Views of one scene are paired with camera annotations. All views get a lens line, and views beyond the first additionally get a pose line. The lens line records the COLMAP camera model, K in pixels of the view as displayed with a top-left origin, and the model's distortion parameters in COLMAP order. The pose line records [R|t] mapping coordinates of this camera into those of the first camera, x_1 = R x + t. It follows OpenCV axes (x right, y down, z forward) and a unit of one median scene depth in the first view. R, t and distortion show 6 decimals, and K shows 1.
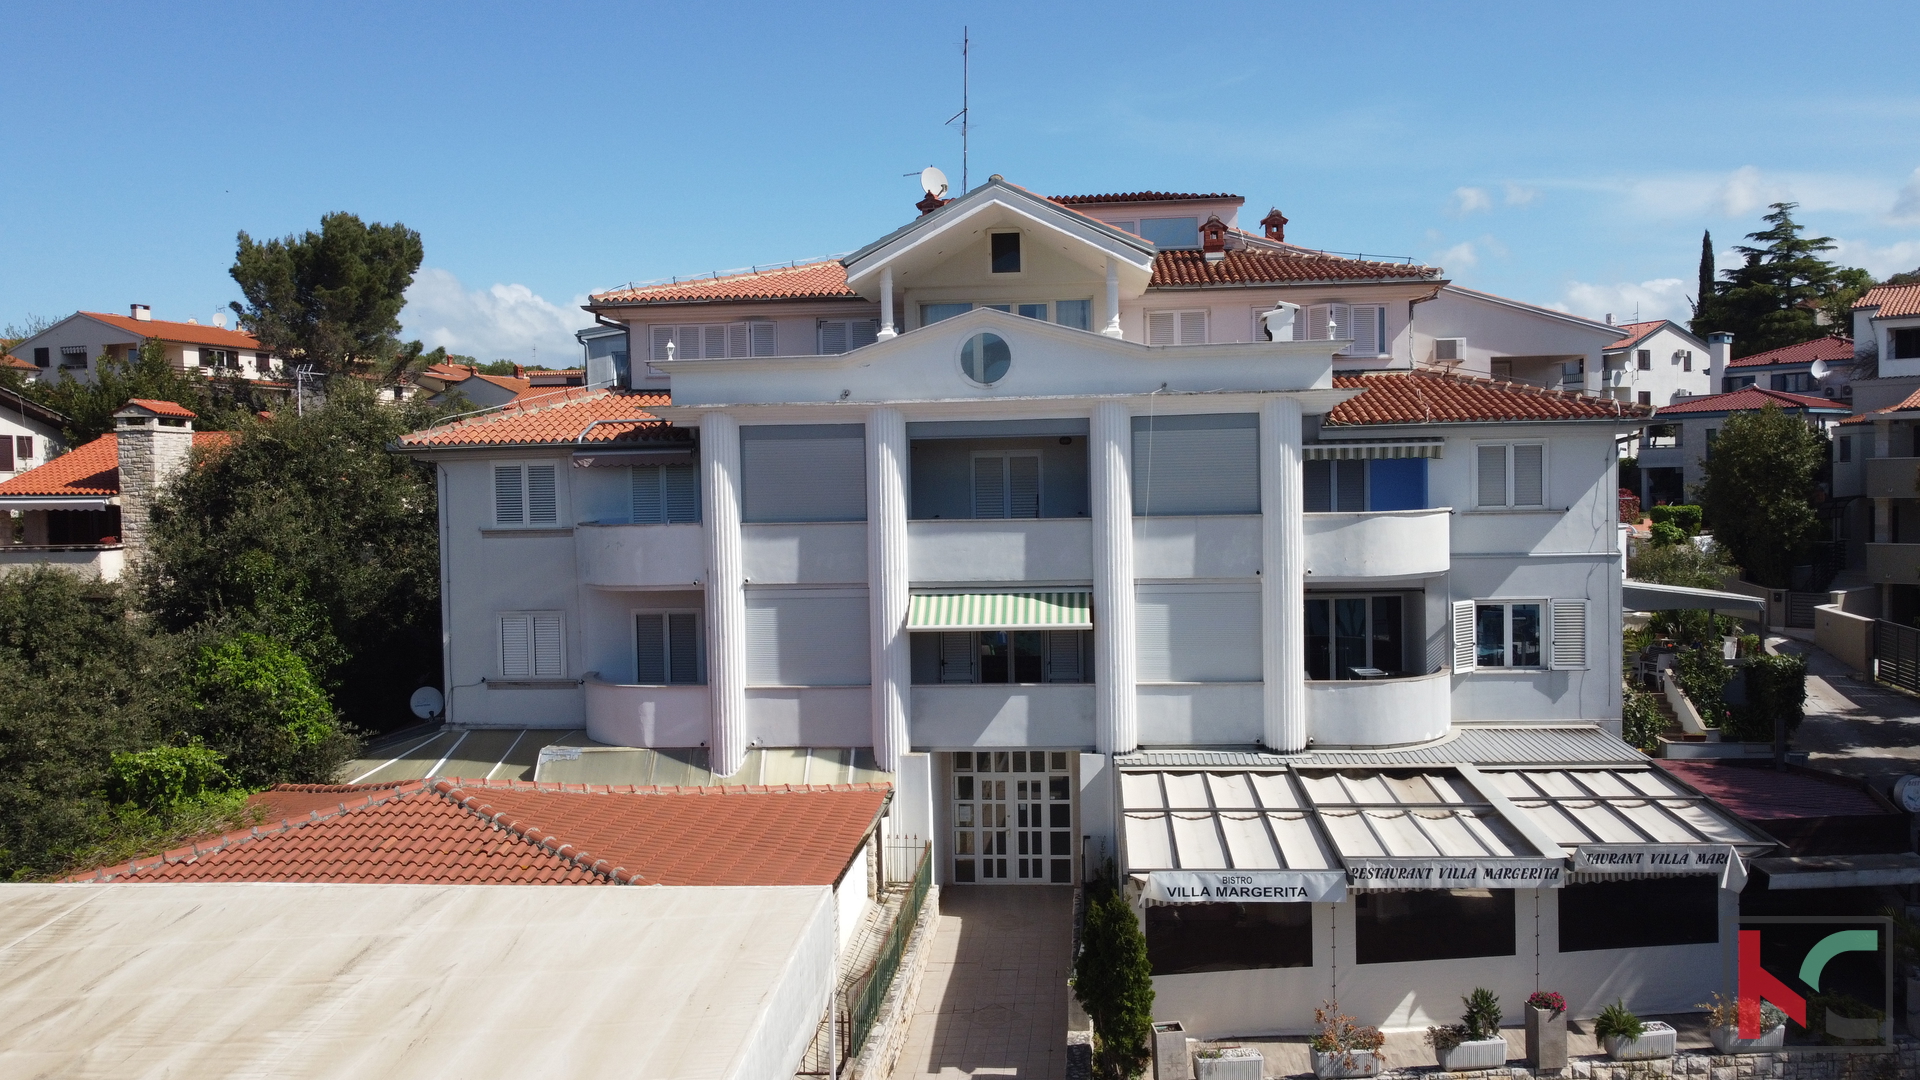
lens RADIAL K [[1456.4, 0, 960.0], [0, 1456.4, 540.0], [0, 0, 1]] dist [-0.001730, 0.007507]
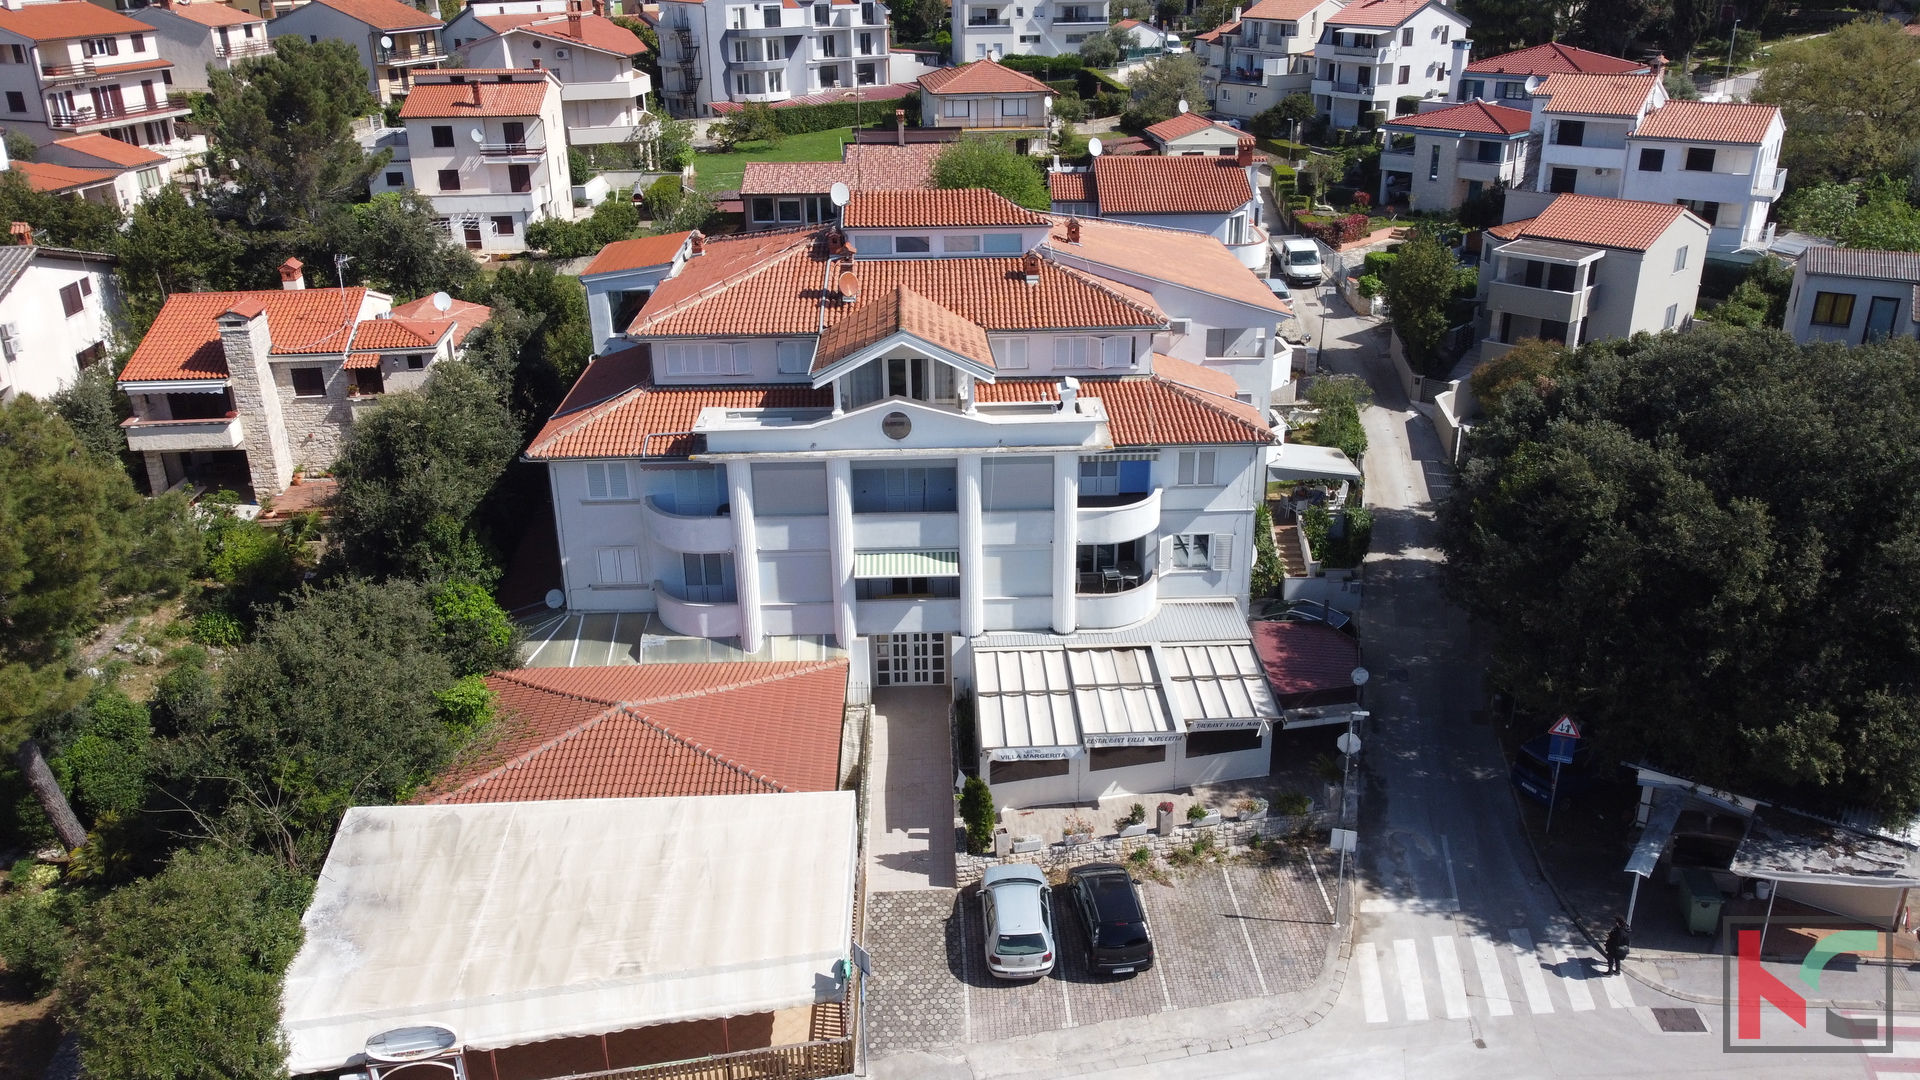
lens RADIAL K [[1456.4, 0, 960.0], [0, 1456.4, 540.0], [0, 0, 1]] dist [-0.001730, 0.007507]
pose [[0.992658, -0.040855, 0.113849, -0.107050], [-0.001273, 0.937651, 0.347577, -0.586220], [-0.120951, -0.345170, 0.930714, -0.633638]]
